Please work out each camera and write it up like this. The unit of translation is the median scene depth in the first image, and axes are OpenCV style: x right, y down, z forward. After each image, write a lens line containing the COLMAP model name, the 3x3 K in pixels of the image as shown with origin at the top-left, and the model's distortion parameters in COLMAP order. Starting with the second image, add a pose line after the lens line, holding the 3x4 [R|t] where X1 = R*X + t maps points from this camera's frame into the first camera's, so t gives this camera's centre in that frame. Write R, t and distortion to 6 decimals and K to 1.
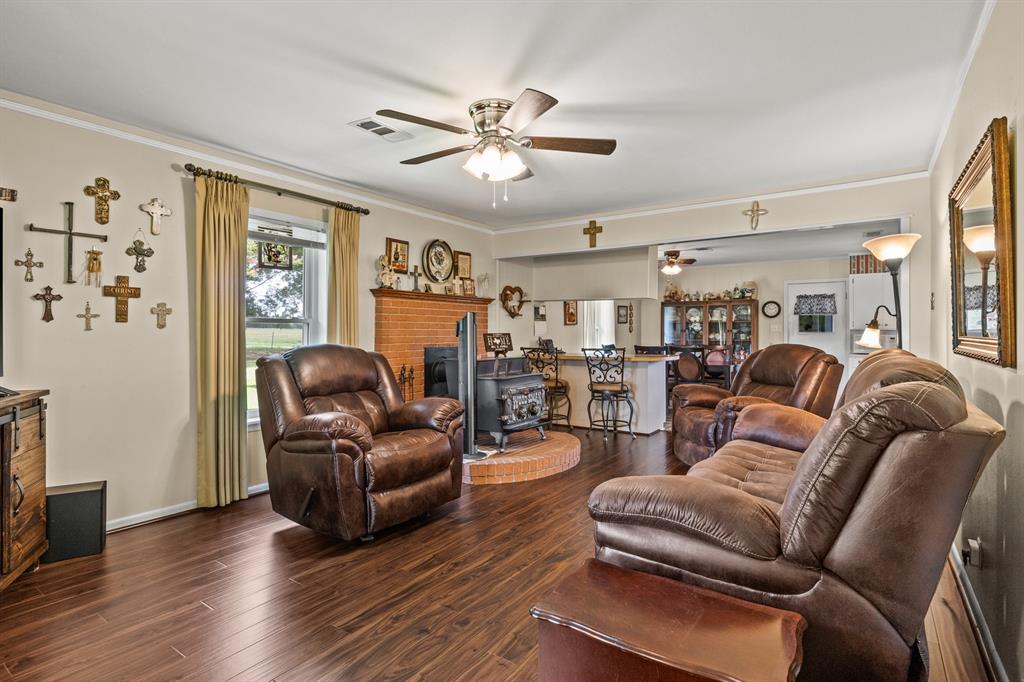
lens RADIAL K [[515.2, 0, 511.2], [0, 515.2, 337.6], [0, 0, 1]] dist [0.002593, -0.000428]
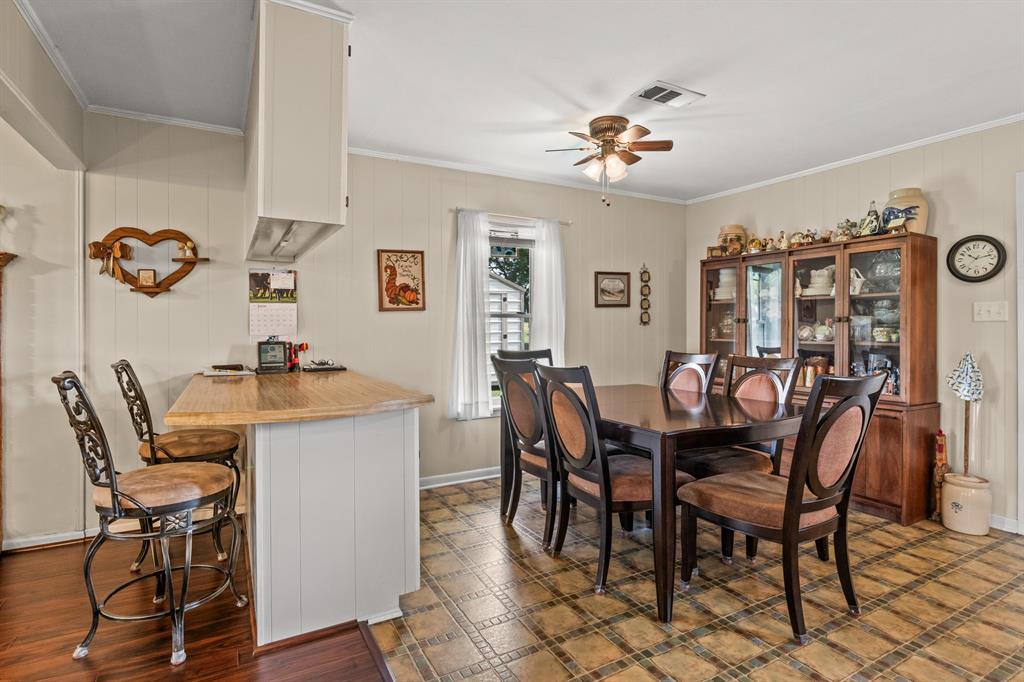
lens RADIAL K [[515.2, 0, 513.7], [0, 515.2, 333.9], [0, 0, 1]] dist [0.002593, -0.000428]
pose [[0.899738, -0.000125, -0.436430, 0.371360], [0.001840, 0.999992, 0.003506, -0.003700], [0.436426, -0.003958, 0.899731, 0.534287]]
